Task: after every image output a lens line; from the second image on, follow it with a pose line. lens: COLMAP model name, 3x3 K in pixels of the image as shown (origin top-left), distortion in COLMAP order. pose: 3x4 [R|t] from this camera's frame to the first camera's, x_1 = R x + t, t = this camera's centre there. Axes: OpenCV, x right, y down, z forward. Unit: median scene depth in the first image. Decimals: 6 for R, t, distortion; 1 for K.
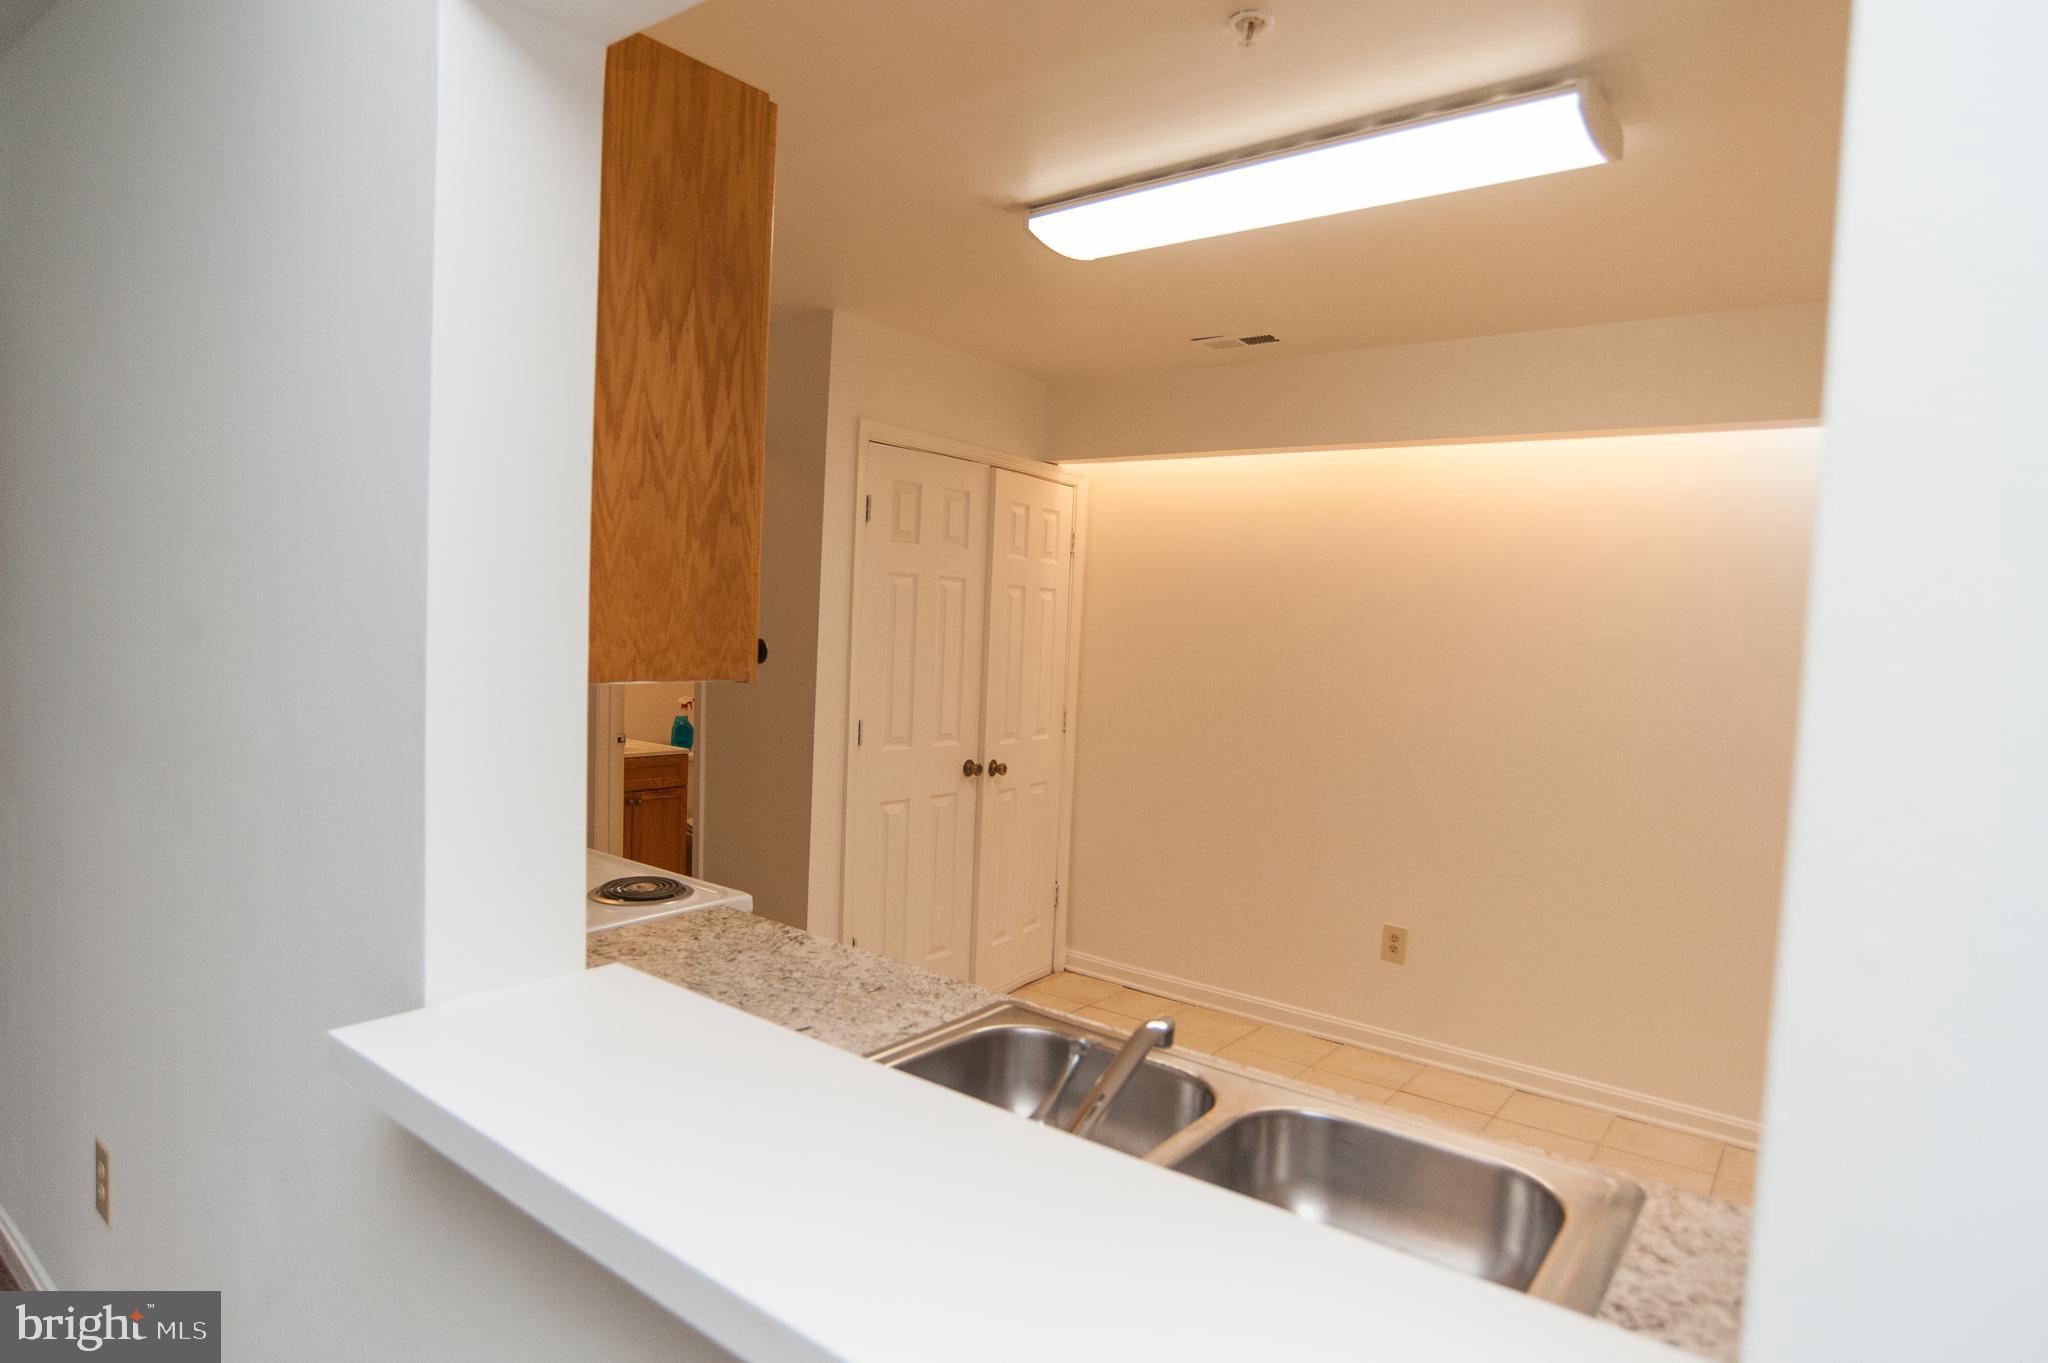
lens RADIAL K [[1161.9, 0, 1025.1], [0, 1161.9, 677.5], [0, 0, 1]] dist [-0.028260, -0.000403]
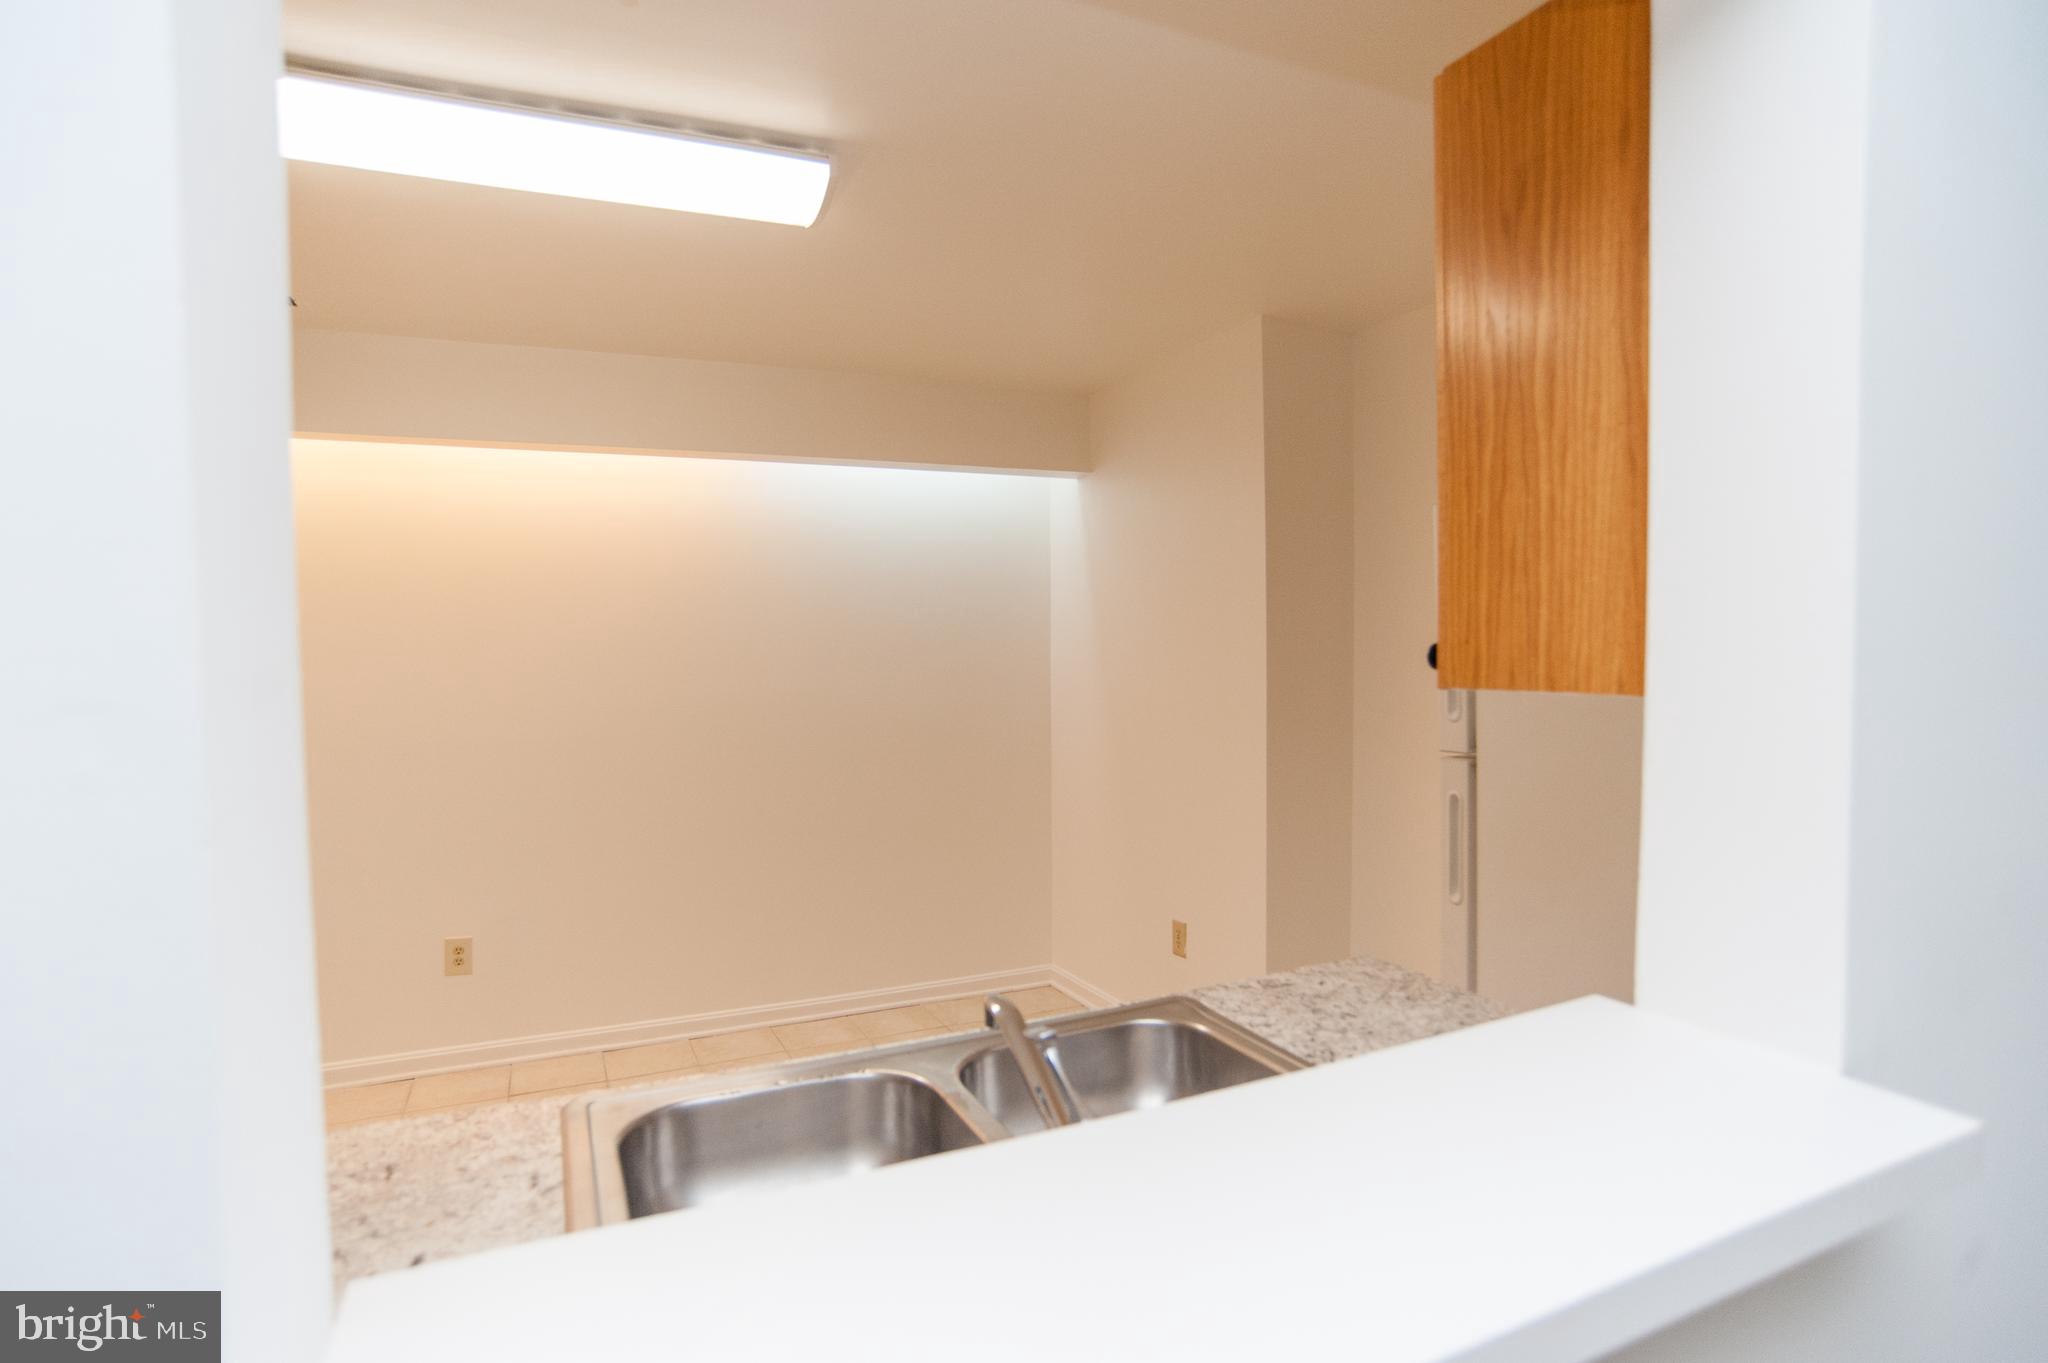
lens RADIAL K [[1047.0, 0, 1022.5], [0, 1047.0, 691.8], [0, 0, 1]] dist [-0.013876, 0.006267]
pose [[0.494894, -0.083694, 0.864913, -0.302850], [0.067362, 0.996051, 0.057840, -0.015744], [-0.866338, 0.029637, 0.498578, 0.240612]]
